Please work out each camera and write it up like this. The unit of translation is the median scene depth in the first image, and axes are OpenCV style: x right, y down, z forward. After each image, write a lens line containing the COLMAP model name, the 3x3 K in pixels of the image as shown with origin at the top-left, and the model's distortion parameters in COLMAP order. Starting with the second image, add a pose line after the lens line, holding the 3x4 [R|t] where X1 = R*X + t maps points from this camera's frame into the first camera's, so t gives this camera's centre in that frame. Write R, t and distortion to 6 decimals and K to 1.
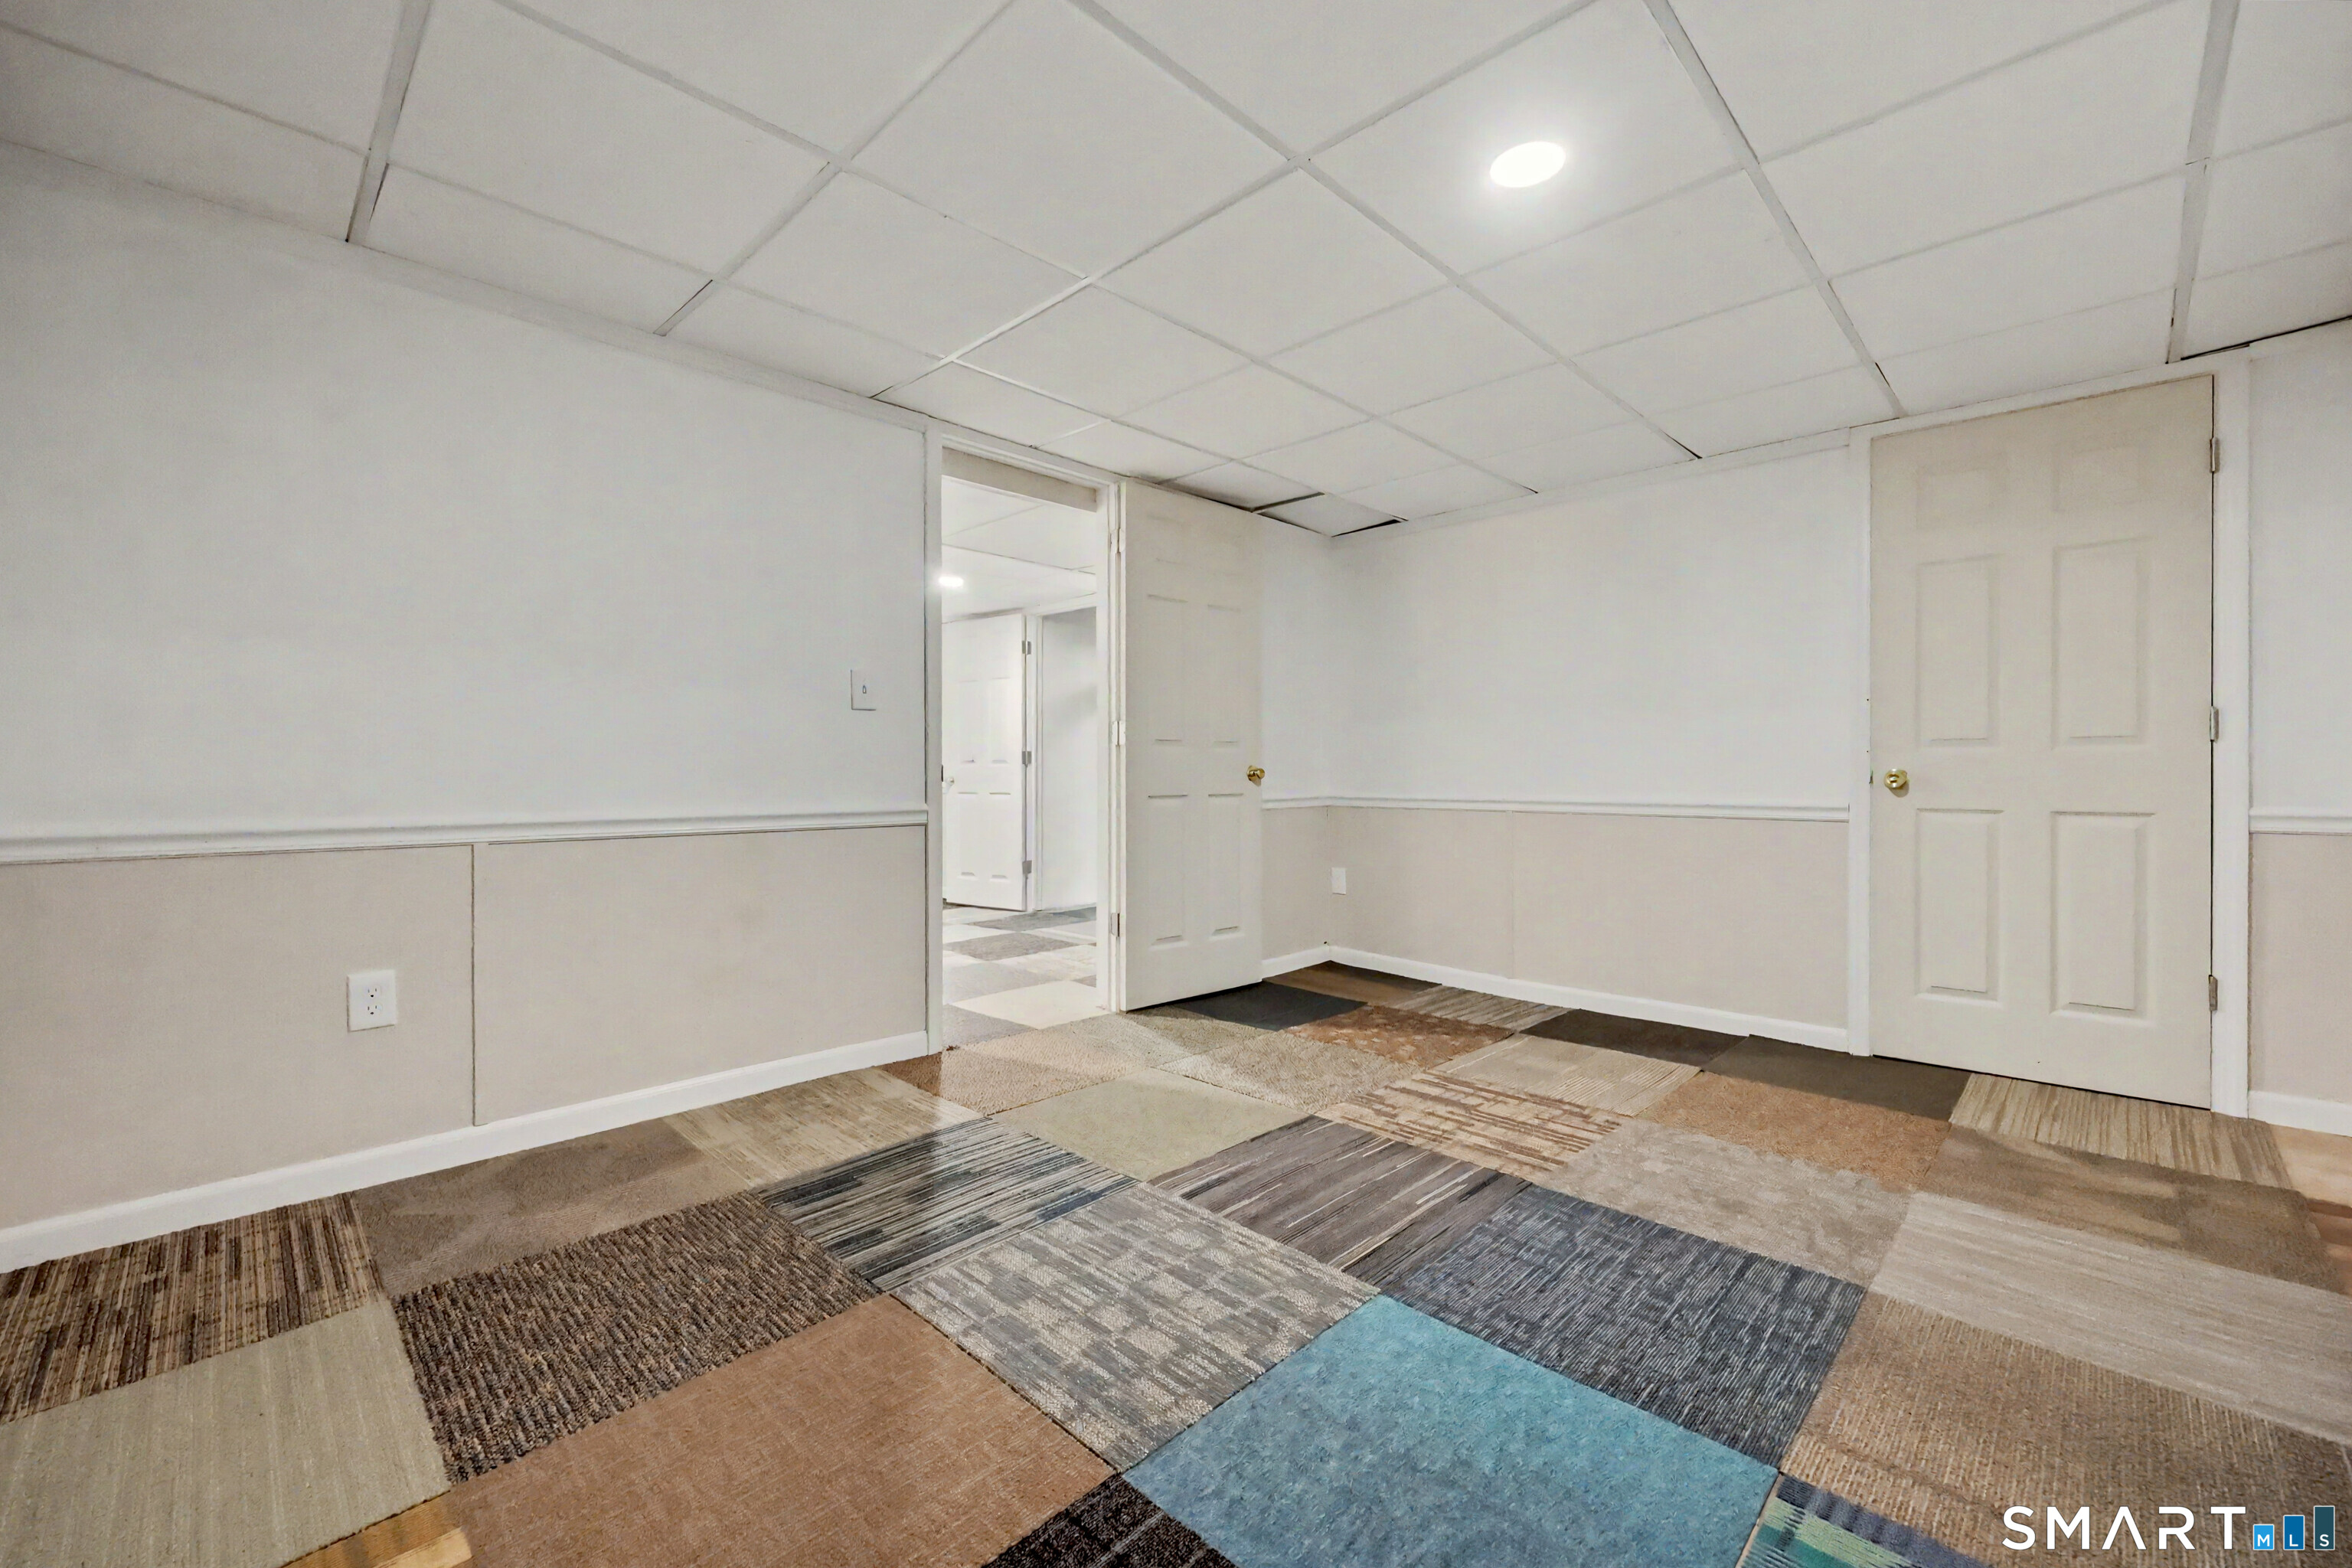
lens RADIAL K [[952.0, 0, 1174.2], [0, 952.0, 776.4], [0, 0, 1]] dist [-0.001560, 0.000389]
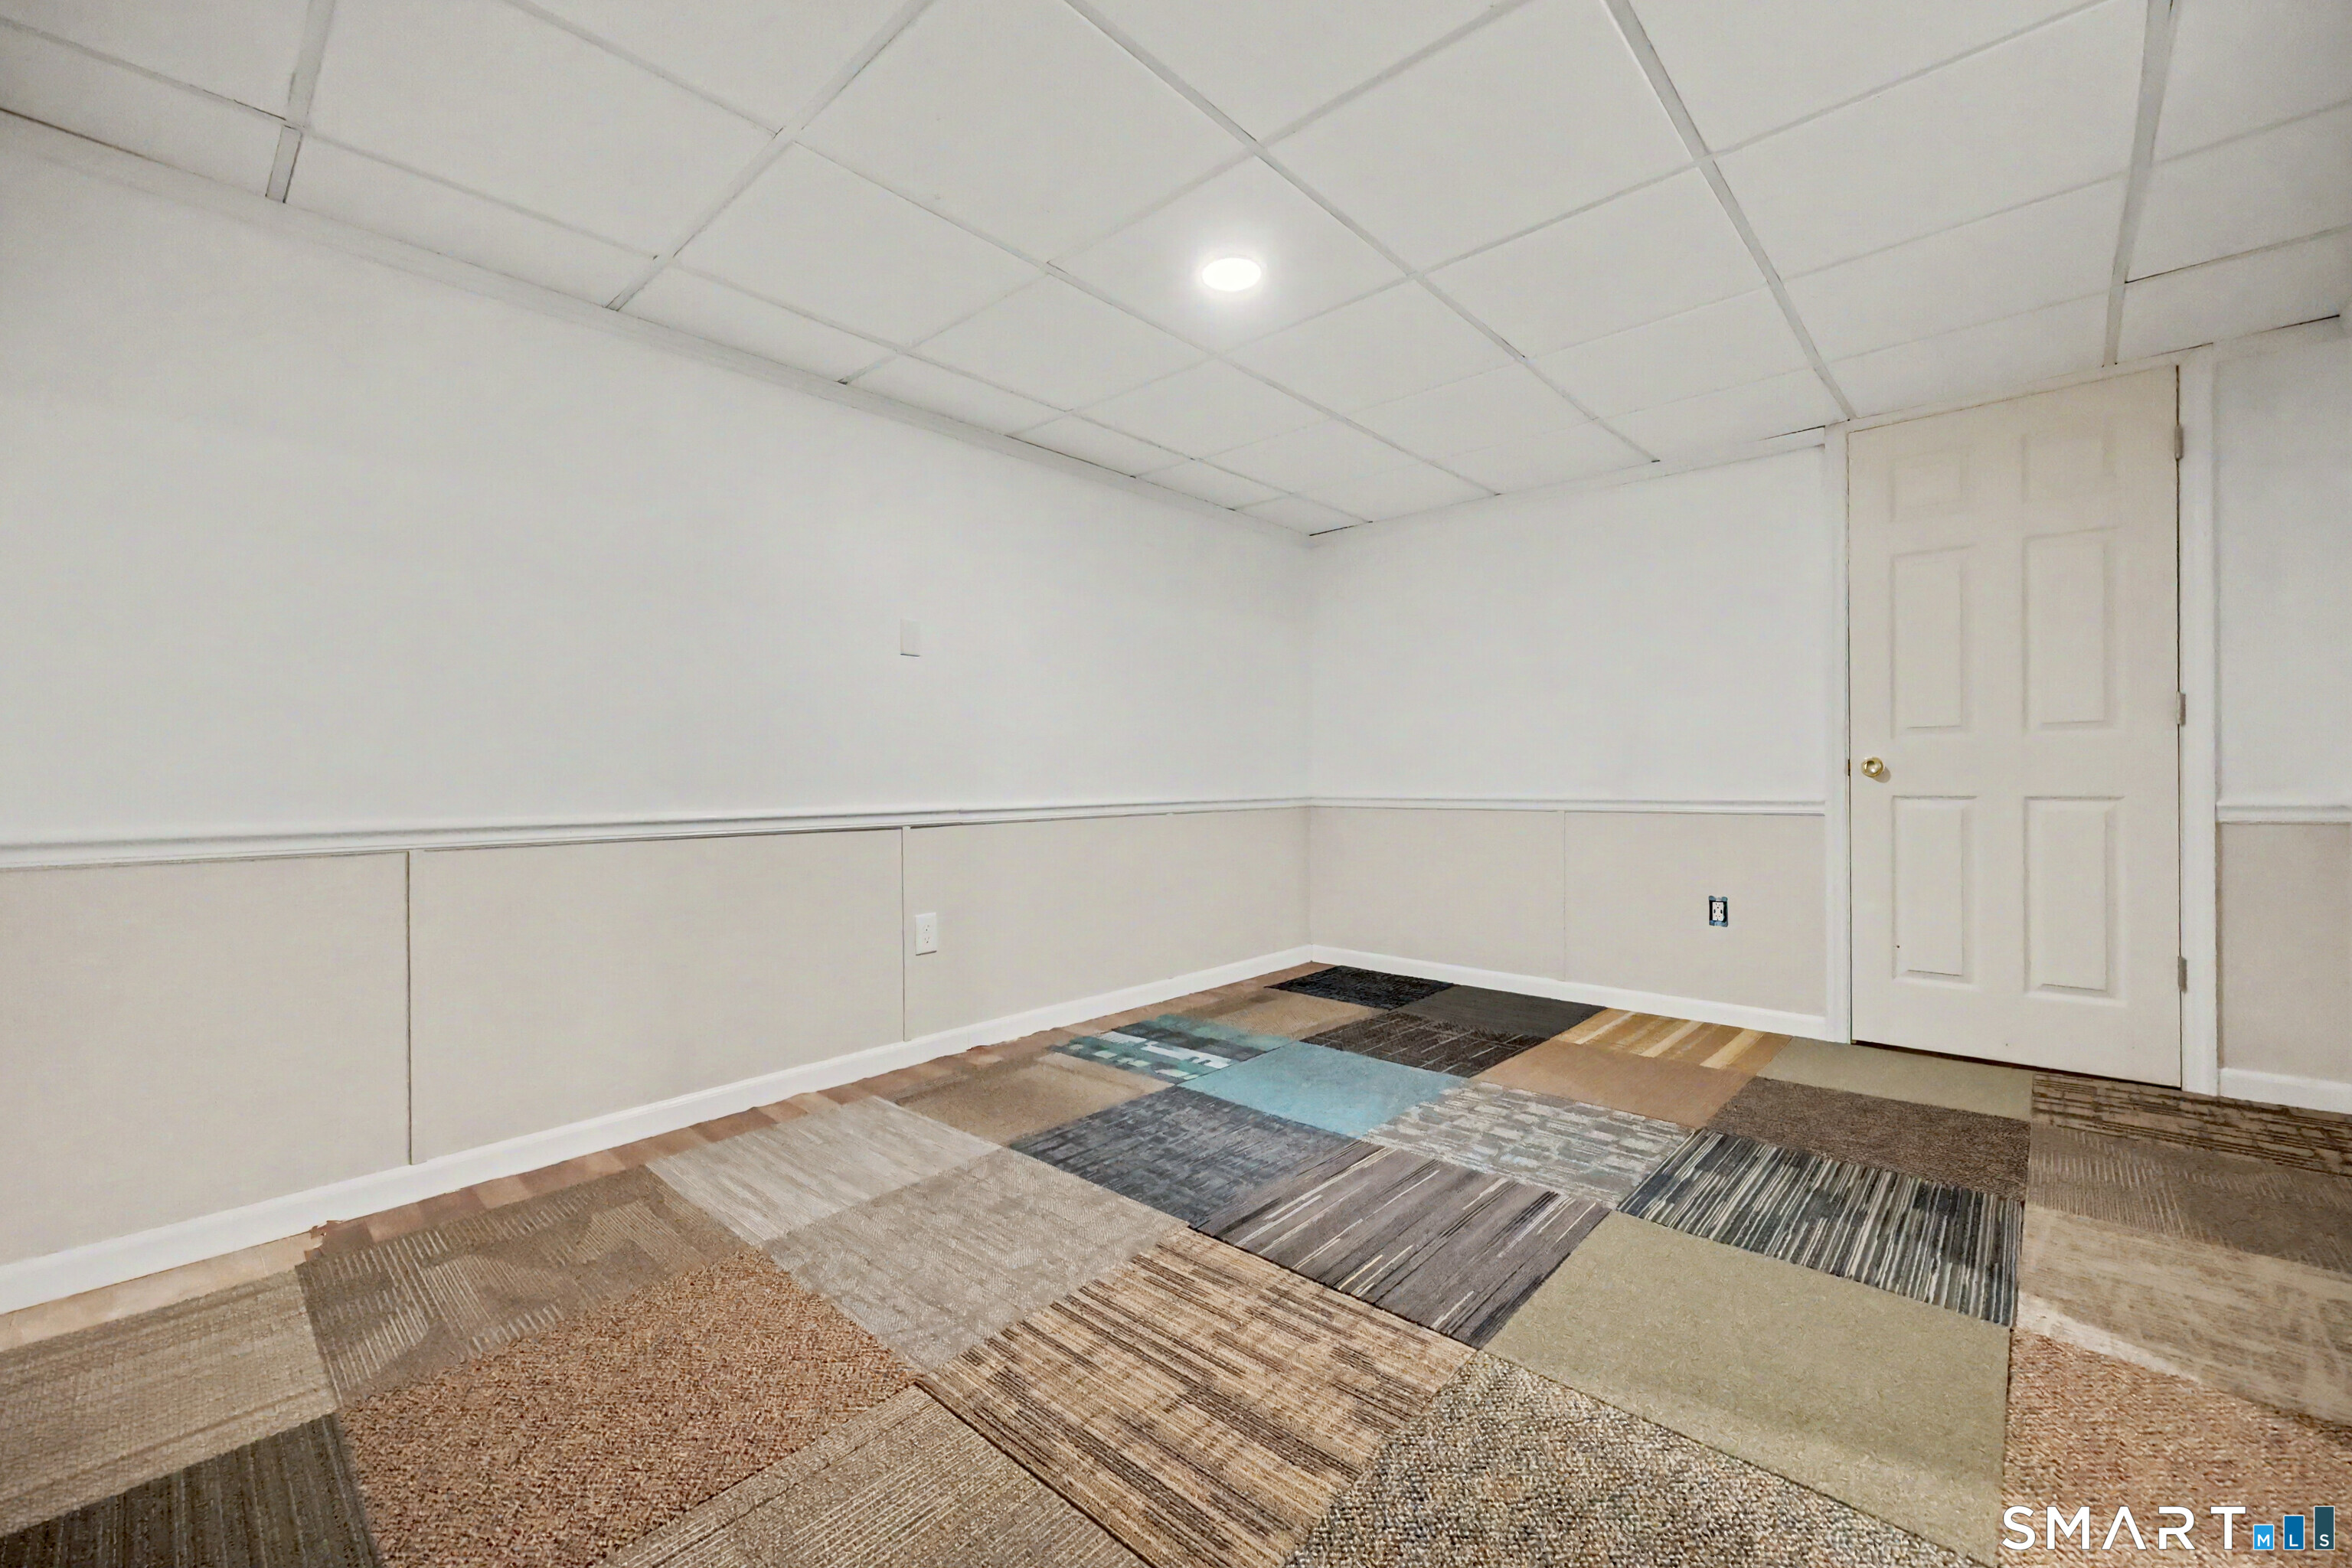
lens RADIAL K [[952.0, 0, 1177.4], [0, 952.0, 779.3], [0, 0, 1]] dist [-0.001560, 0.000389]
pose [[-0.999175, 0.012446, -0.038659, 0.434455], [0.012126, 0.999890, 0.008486, -0.001553], [0.038761, 0.008010, -0.999216, 1.967707]]
